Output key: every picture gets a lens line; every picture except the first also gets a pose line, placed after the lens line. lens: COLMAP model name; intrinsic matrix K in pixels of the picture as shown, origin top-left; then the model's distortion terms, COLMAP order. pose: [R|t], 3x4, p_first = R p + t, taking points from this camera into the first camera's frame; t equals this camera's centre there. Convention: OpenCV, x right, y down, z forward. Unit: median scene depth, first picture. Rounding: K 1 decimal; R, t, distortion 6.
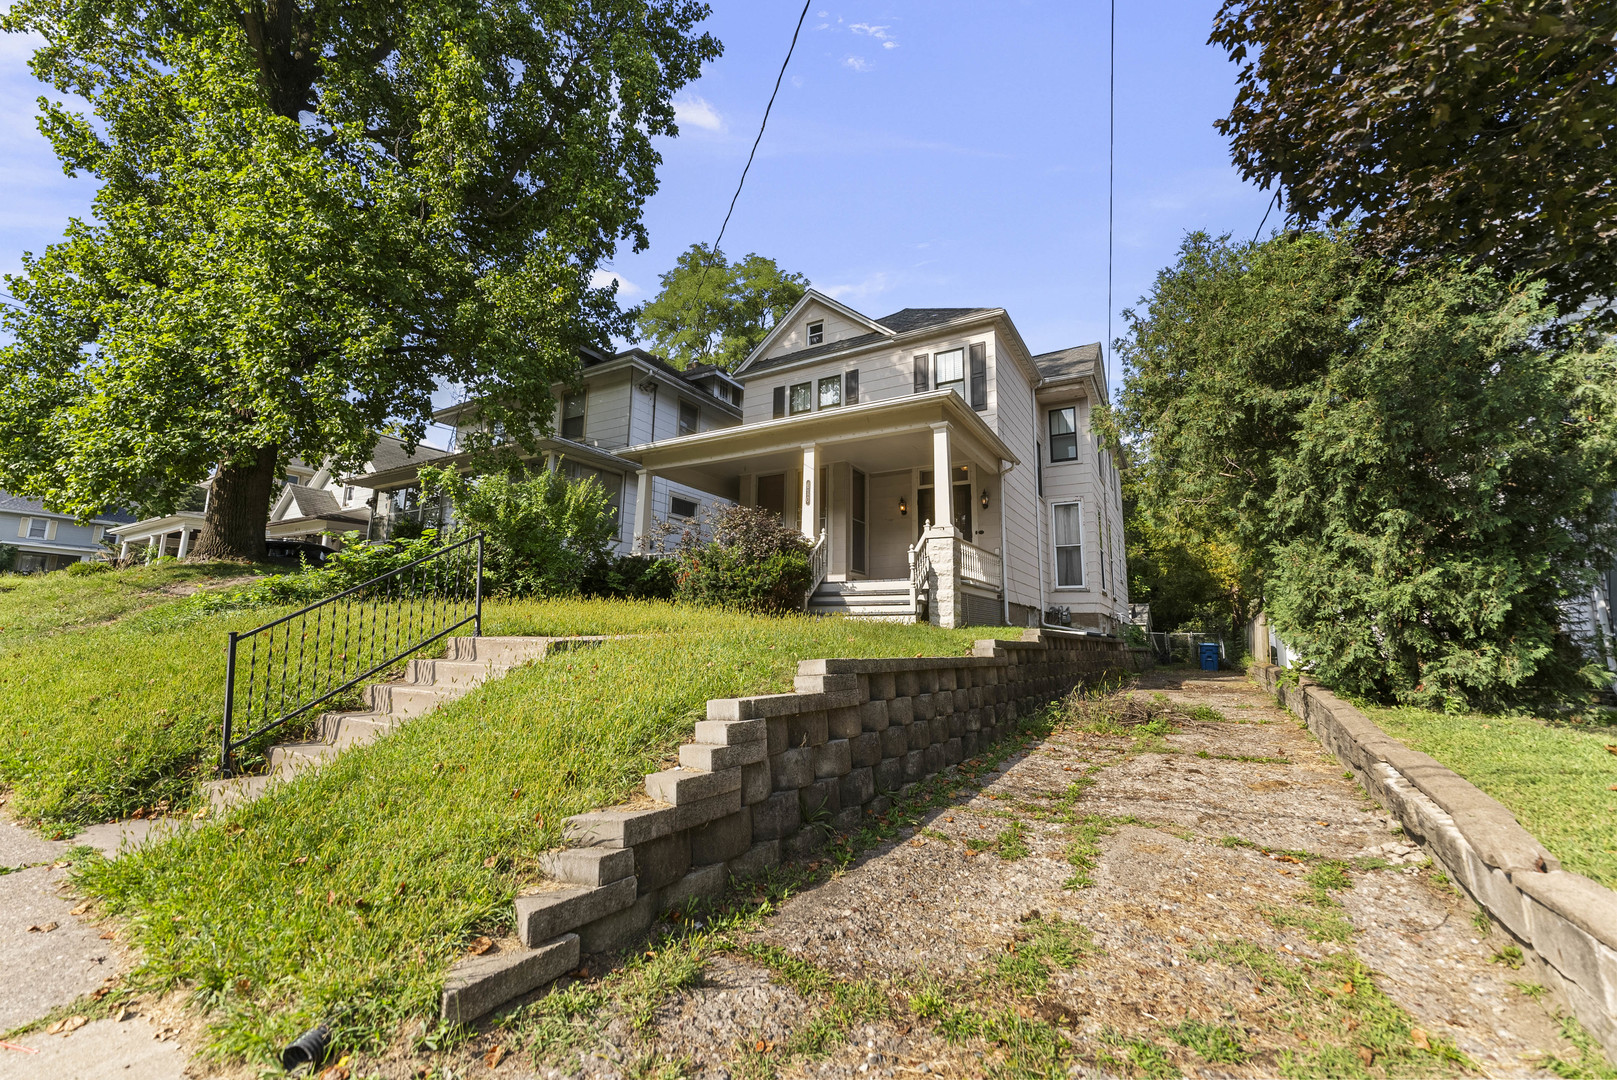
lens RADIAL K [[662.9, 0, 801.5], [0, 662.9, 535.2], [0, 0, 1]] dist [0.002400, -0.000399]
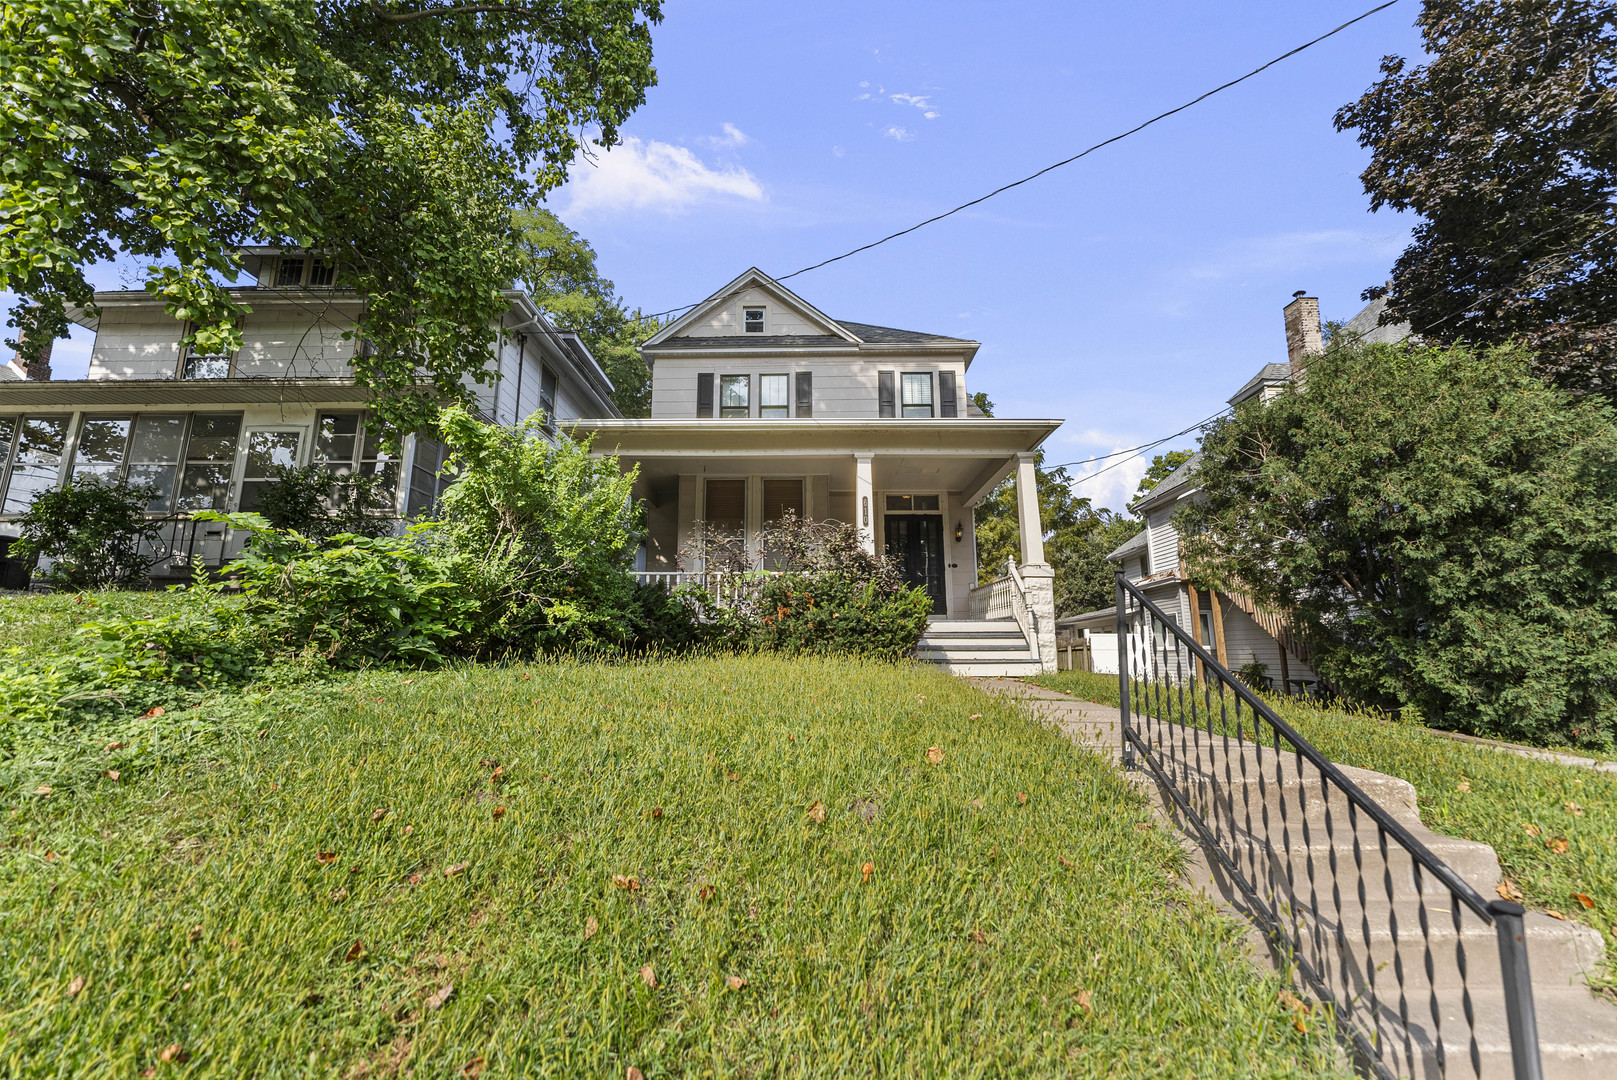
lens RADIAL K [[662.9, 0, 810.8], [0, 662.9, 548.0], [0, 0, 1]] dist [0.002400, -0.000399]
pose [[0.866080, 0.065375, 0.495612, -0.351108], [-0.064410, 0.997742, -0.019055, 0.001105], [-0.495739, -0.015419, 0.868335, 0.237389]]
